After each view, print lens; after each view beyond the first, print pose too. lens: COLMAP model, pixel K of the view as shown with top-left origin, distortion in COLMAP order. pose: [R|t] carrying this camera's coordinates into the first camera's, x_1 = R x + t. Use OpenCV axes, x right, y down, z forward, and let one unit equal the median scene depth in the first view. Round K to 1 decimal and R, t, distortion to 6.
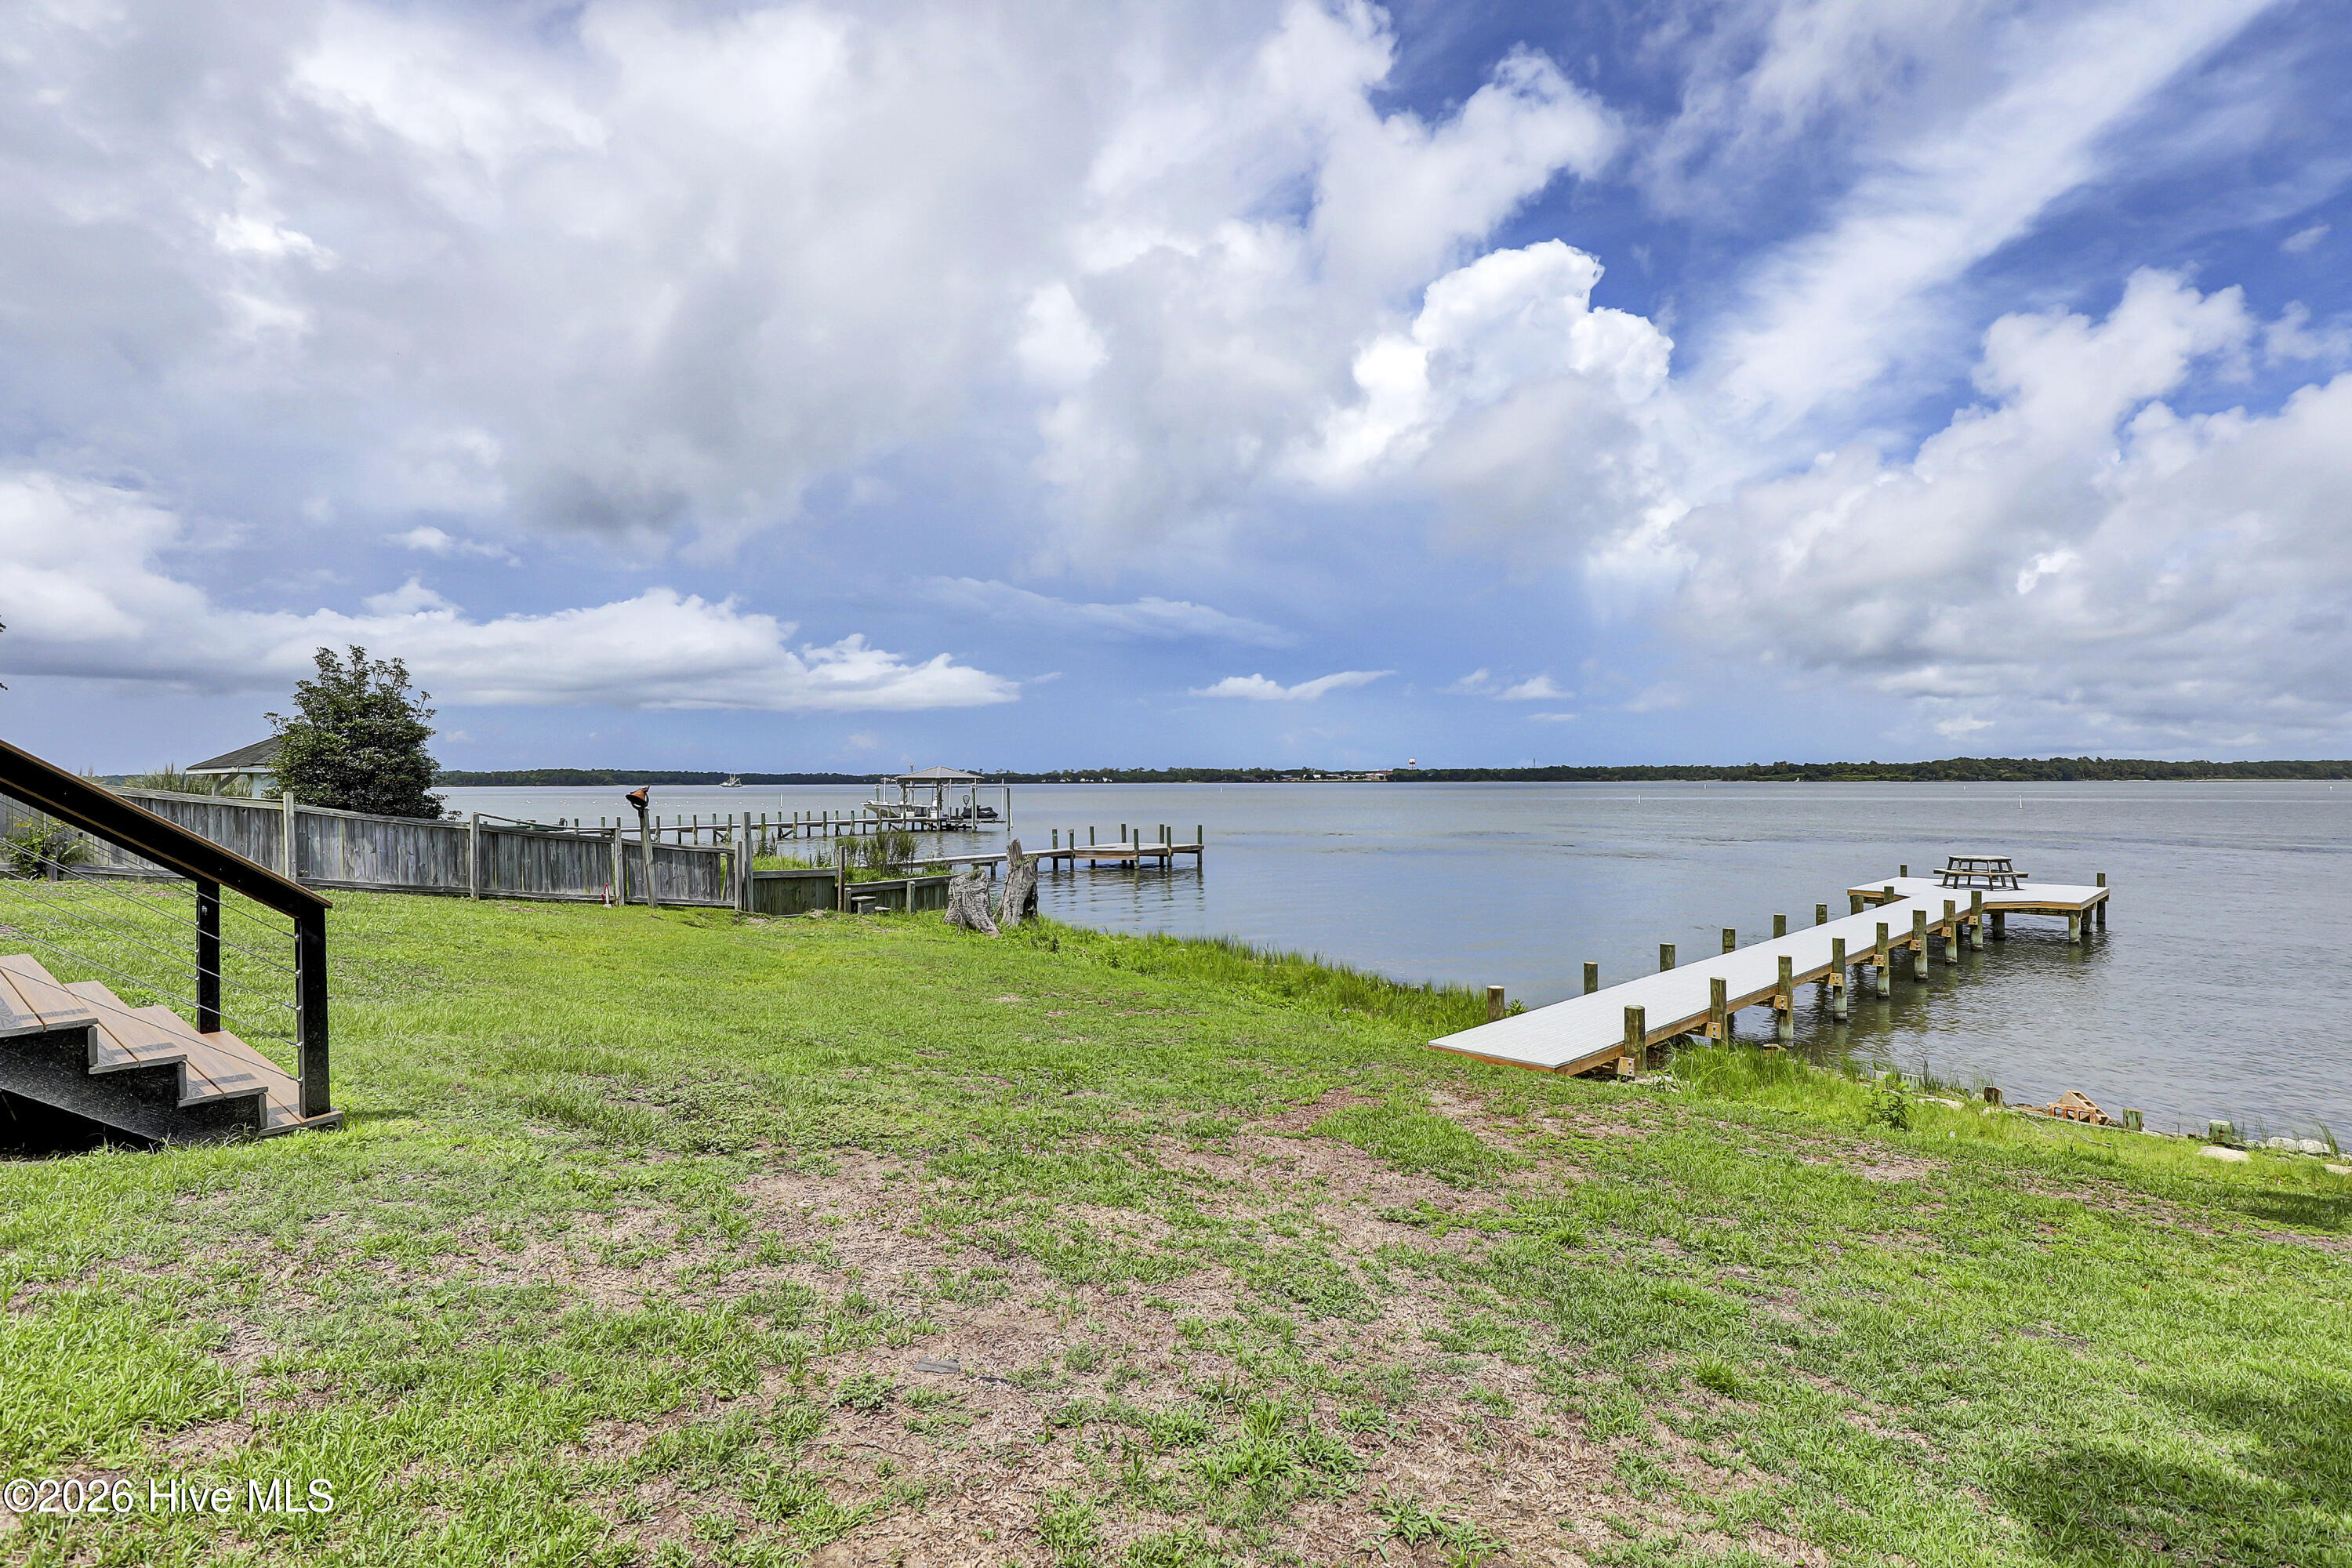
lens RADIAL K [[1171.6, 0, 1174.1], [0, 1171.6, 769.8], [0, 0, 1]] dist [-0.022389, 0.000557]
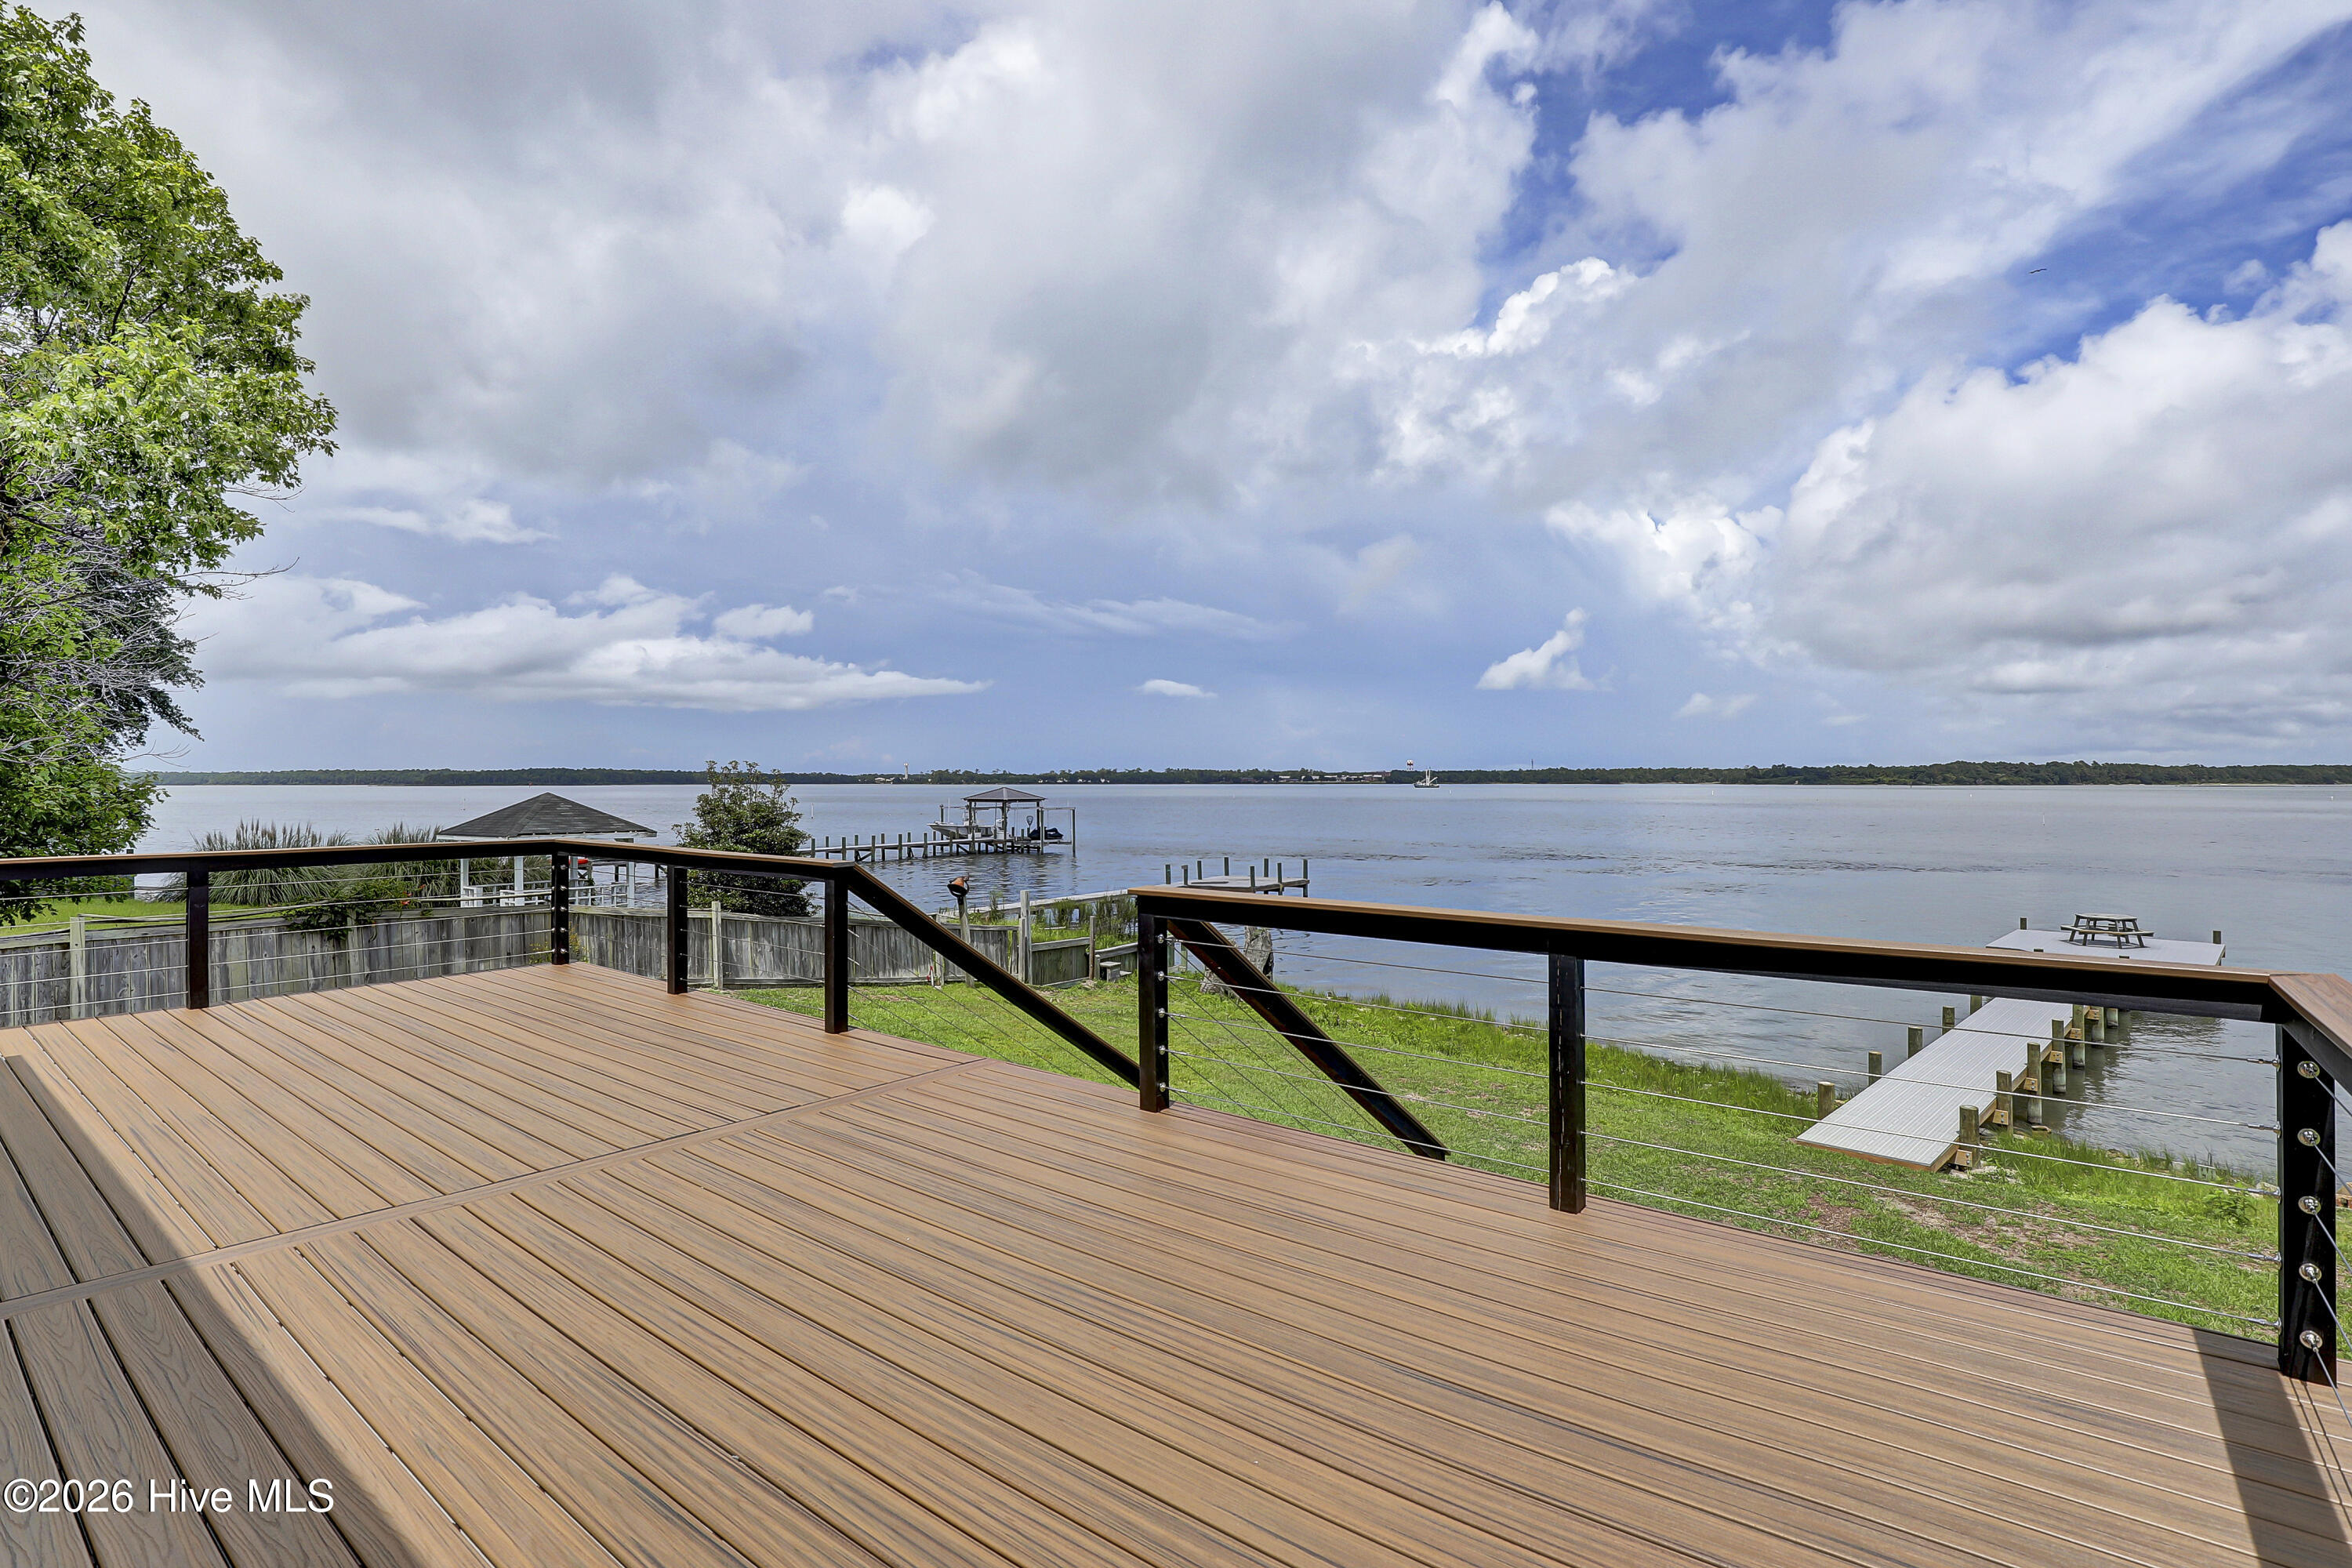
lens RADIAL K [[1171.6, 0, 1187.4], [0, 1171.6, 787.8], [0, 0, 1]] dist [-0.022389, 0.000557]
pose [[0.999957, 0.001409, 0.009185, -0.173274], [-0.001530, 0.999912, 0.013172, -0.057282], [-0.009166, -0.013185, 0.999871, -0.069686]]
